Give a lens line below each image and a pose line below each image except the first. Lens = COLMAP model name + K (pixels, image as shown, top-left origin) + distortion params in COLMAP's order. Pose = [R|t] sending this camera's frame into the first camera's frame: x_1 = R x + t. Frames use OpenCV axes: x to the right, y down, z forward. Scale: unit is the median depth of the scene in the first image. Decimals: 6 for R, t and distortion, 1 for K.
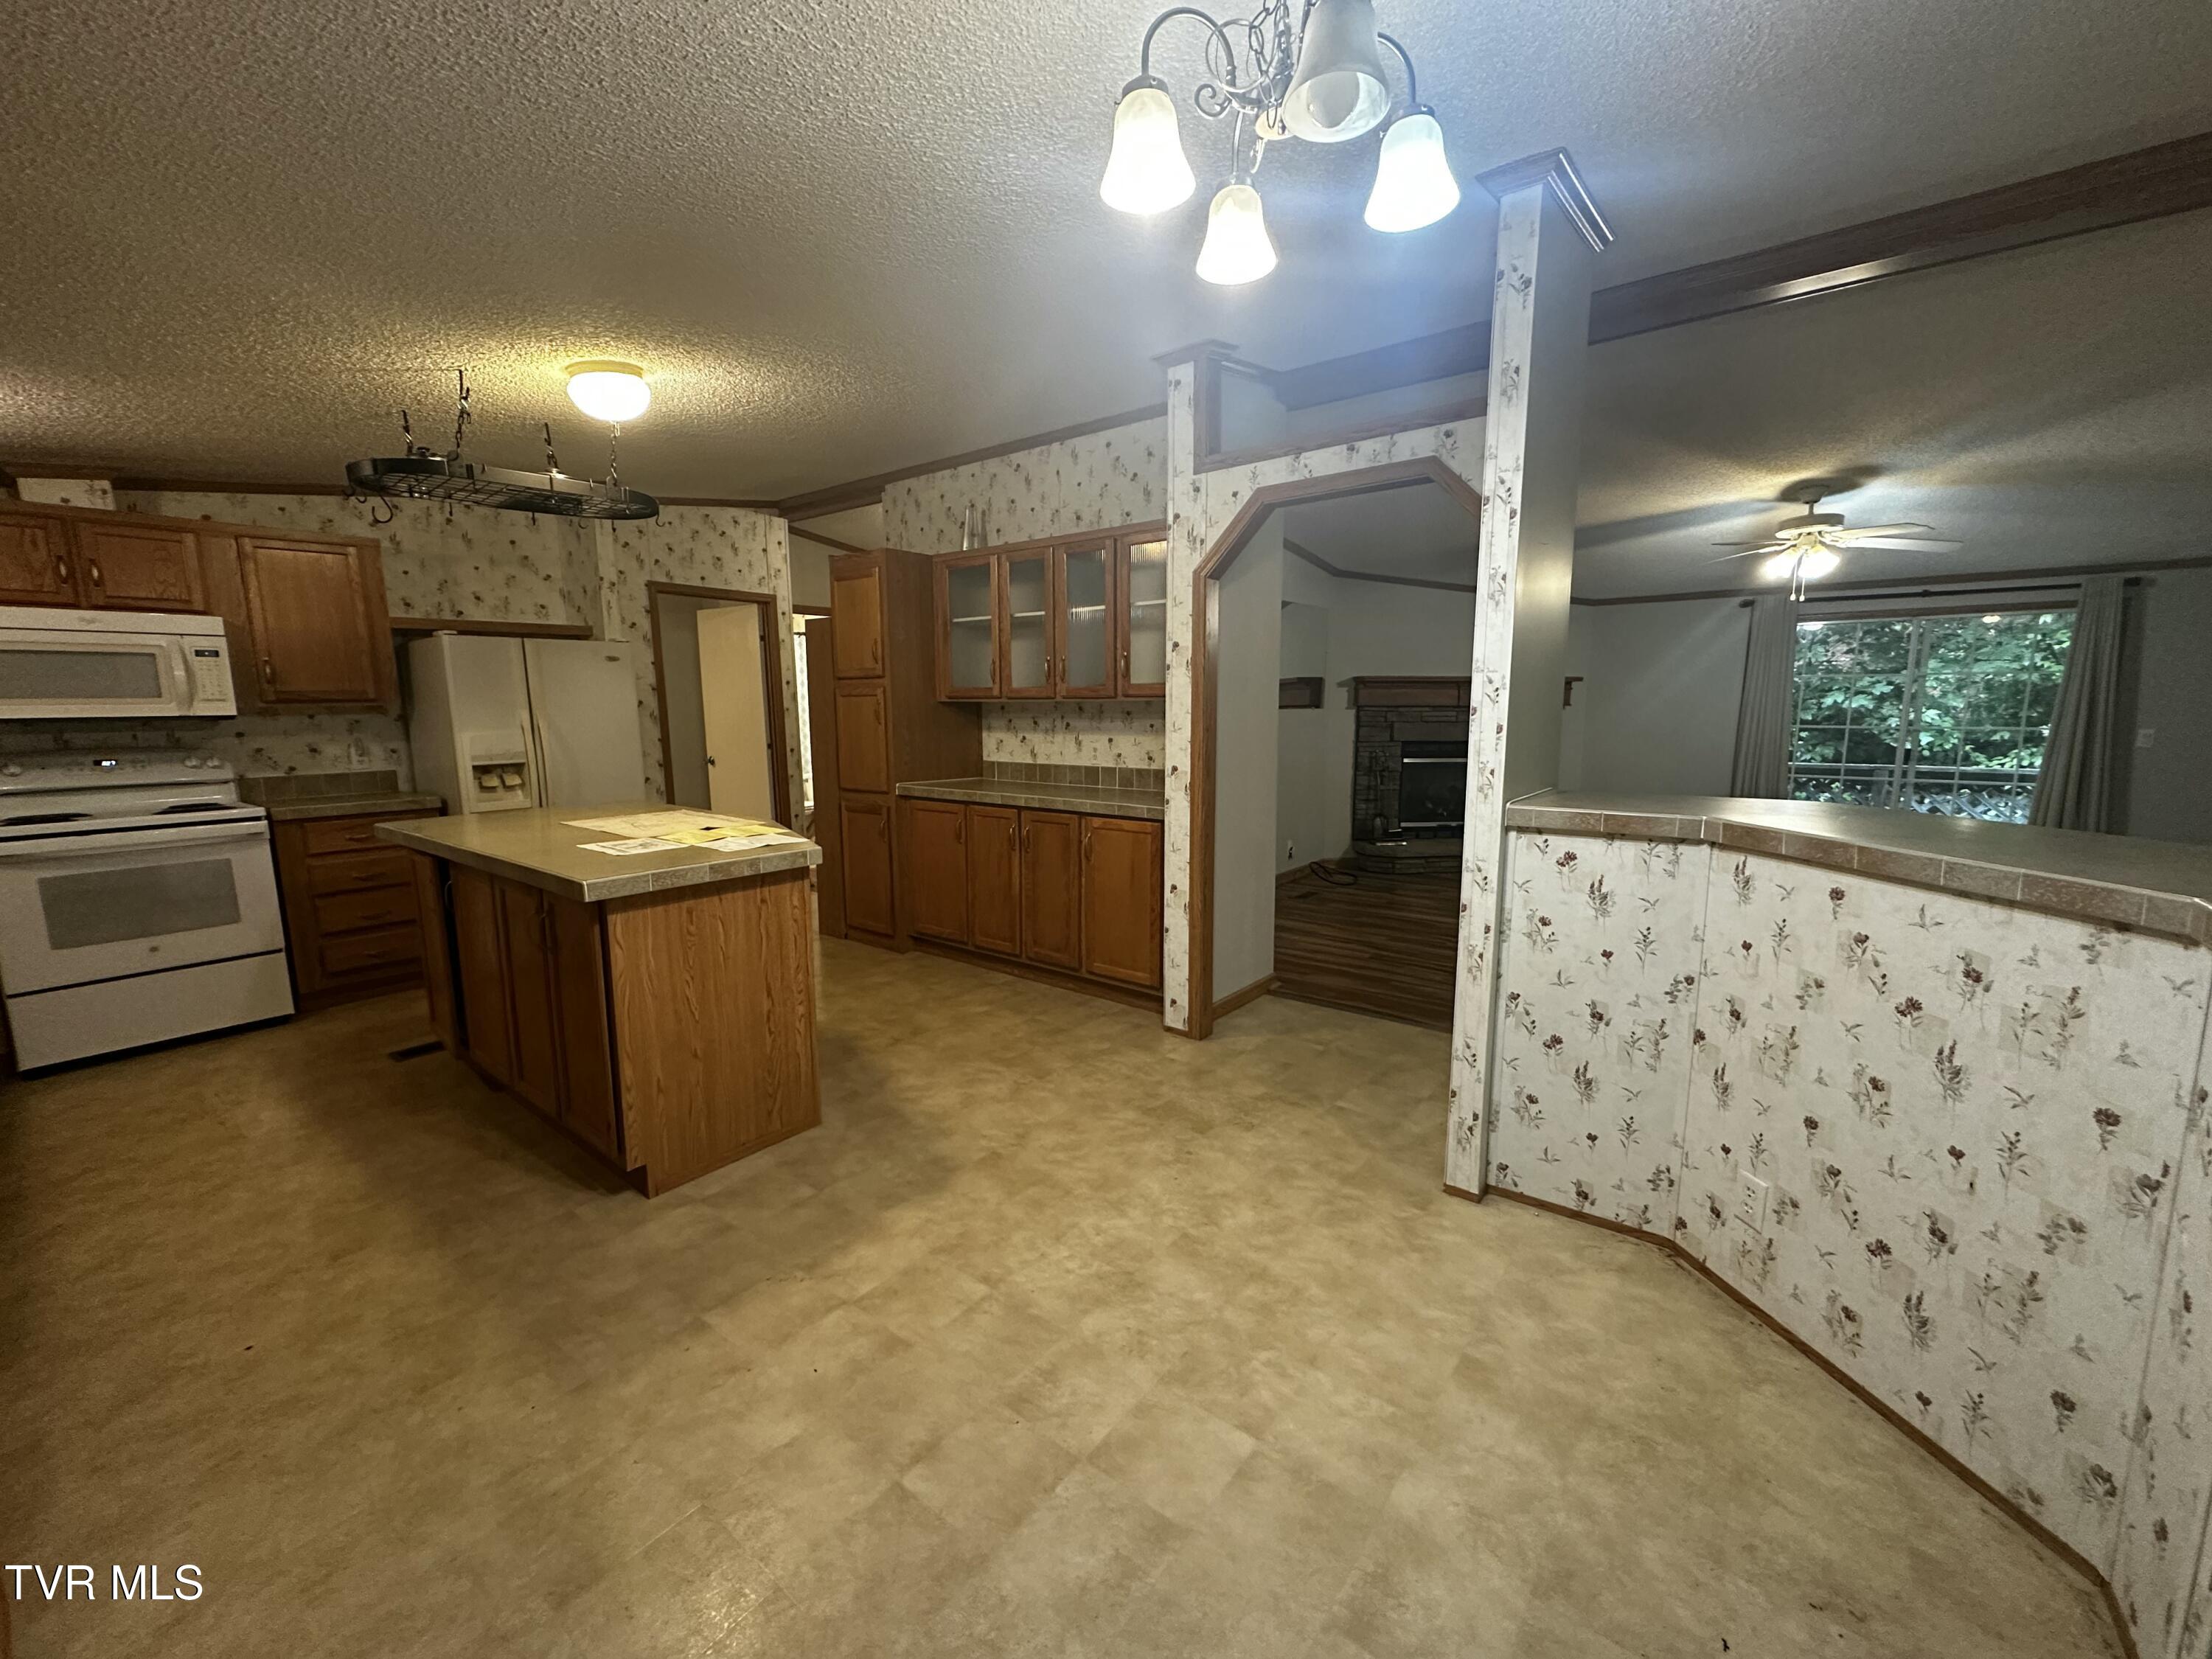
lens RADIAL K [[878.9, 0, 1103.1], [0, 878.9, 828.5], [0, 0, 1]] dist [-0.000990, 0.000296]
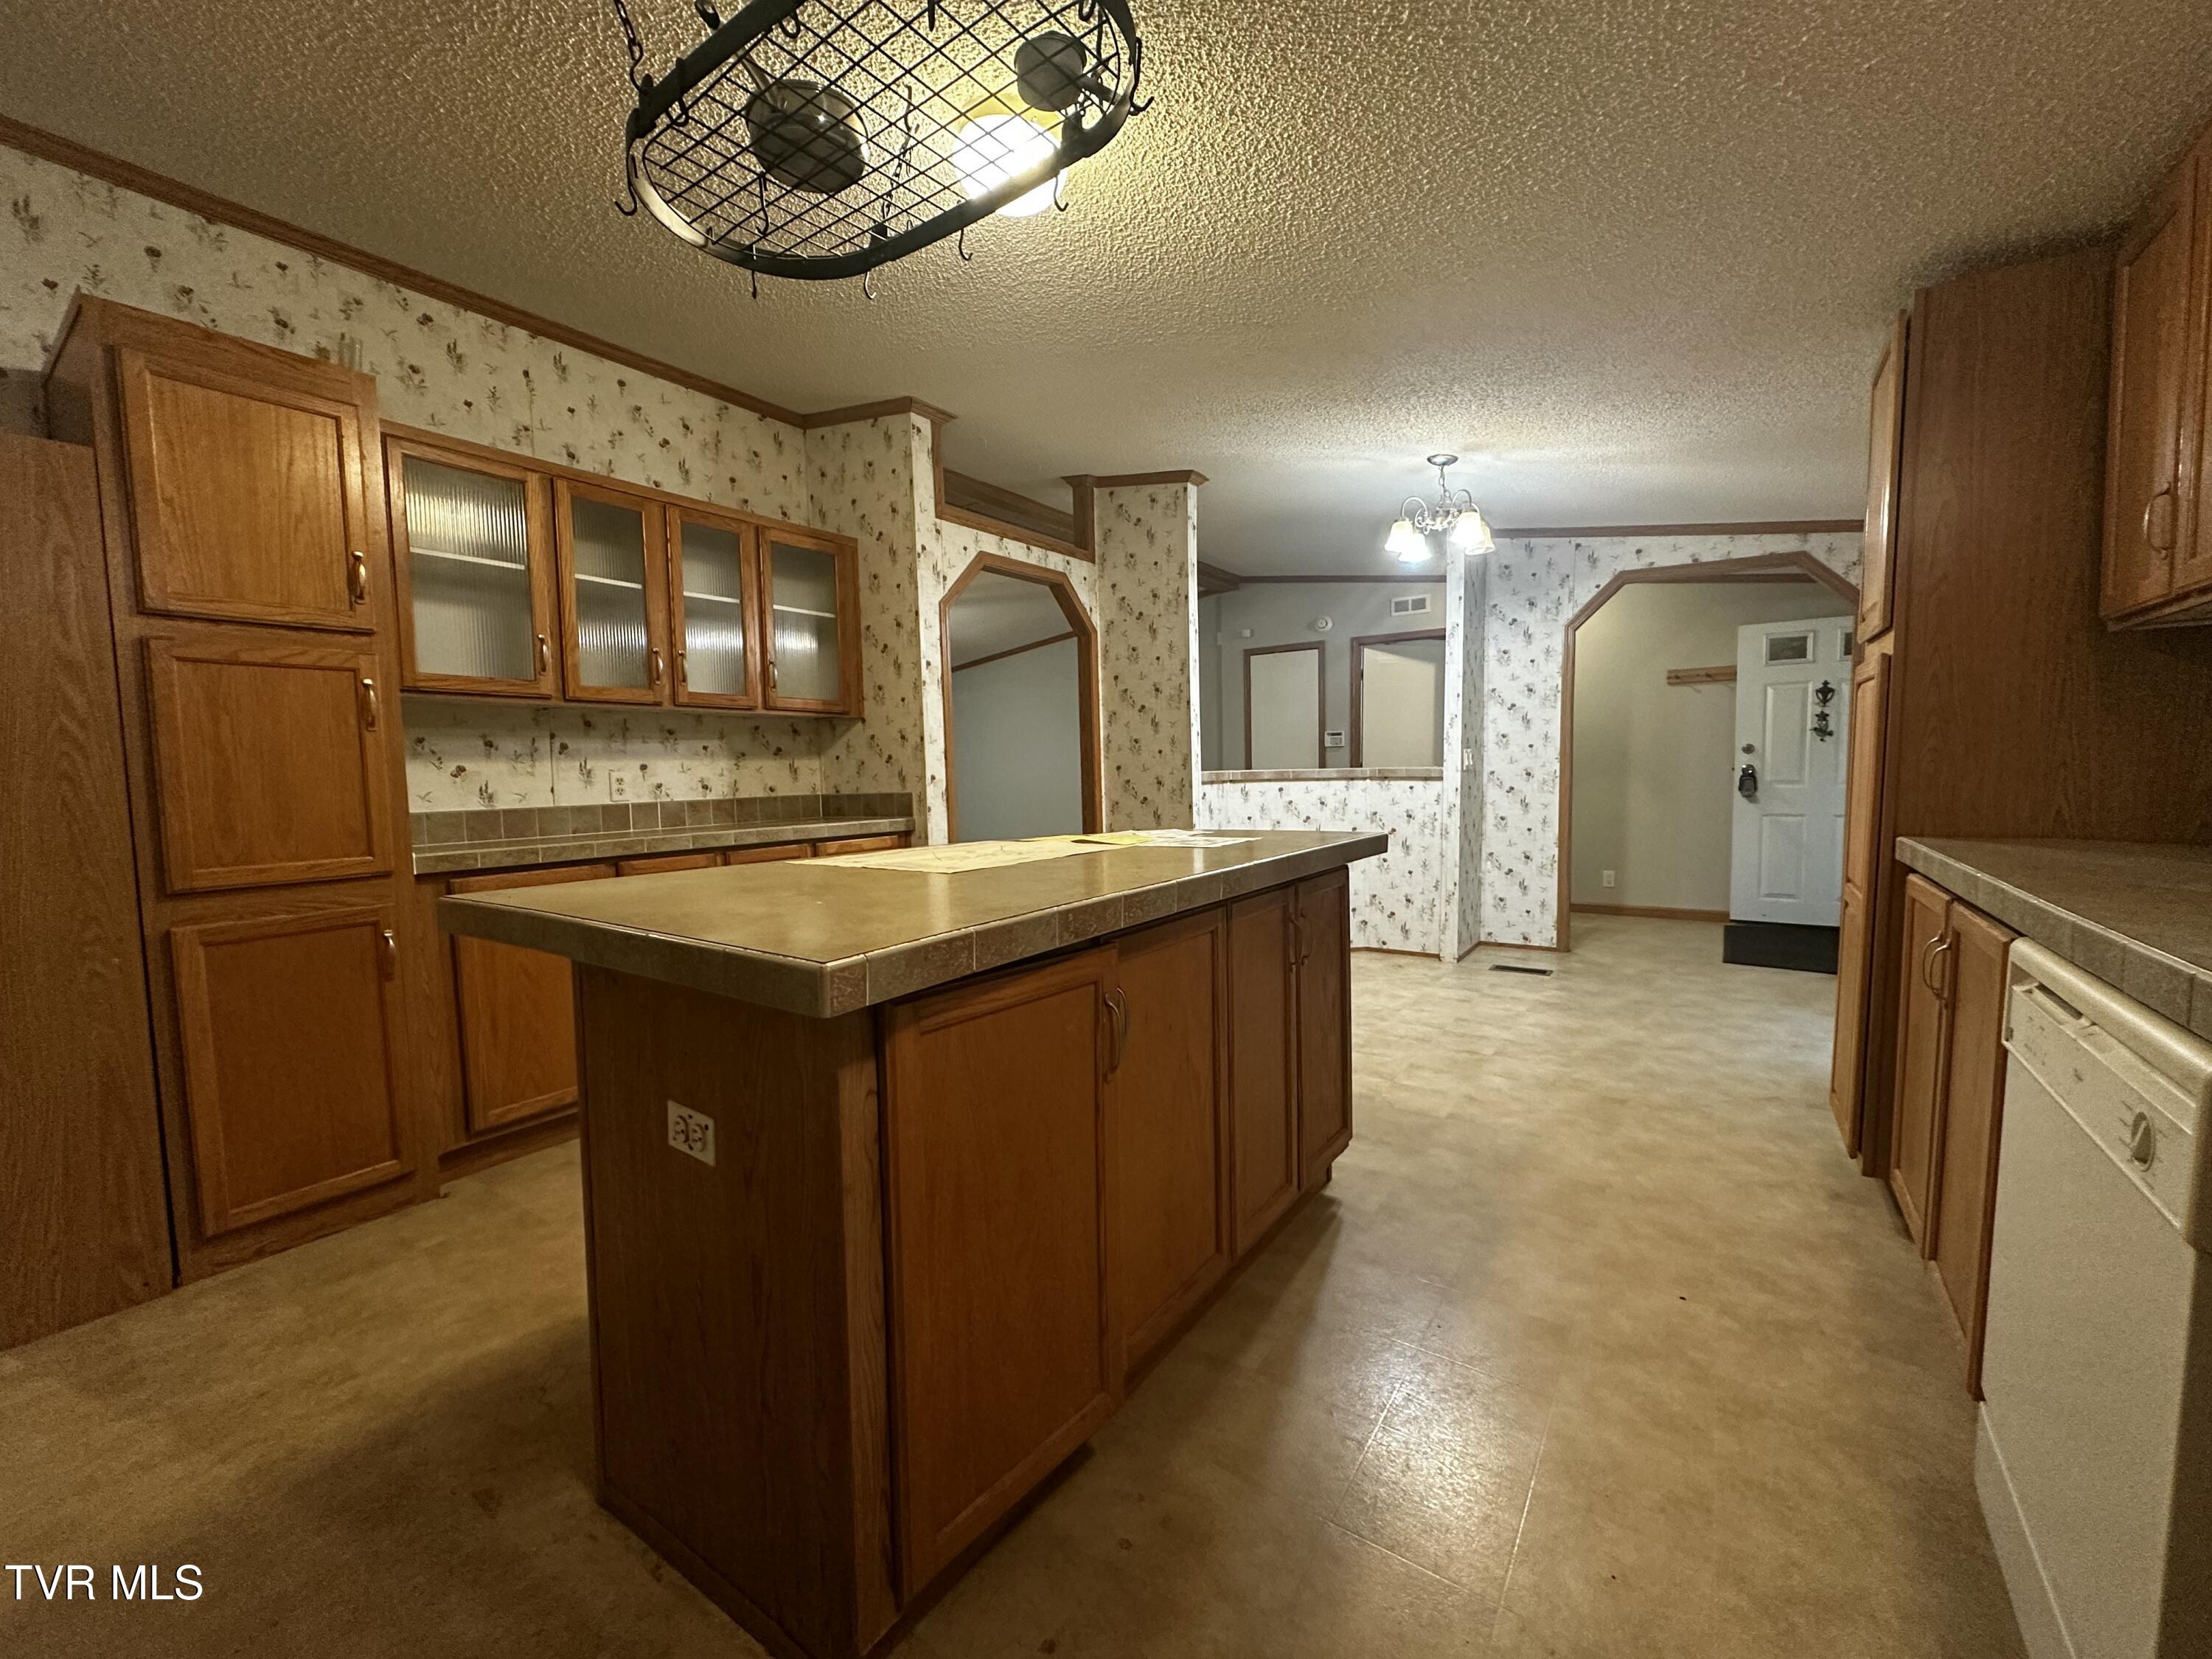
lens RADIAL K [[878.9, 0, 1103.1], [0, 878.9, 828.5], [0, 0, 1]] dist [-0.000990, 0.000296]
pose [[-0.055734, -0.059243, 0.996686, -1.062877], [0.165380, 0.983901, 0.067731, -0.047388], [-0.984654, 0.168607, -0.045040, 0.901725]]
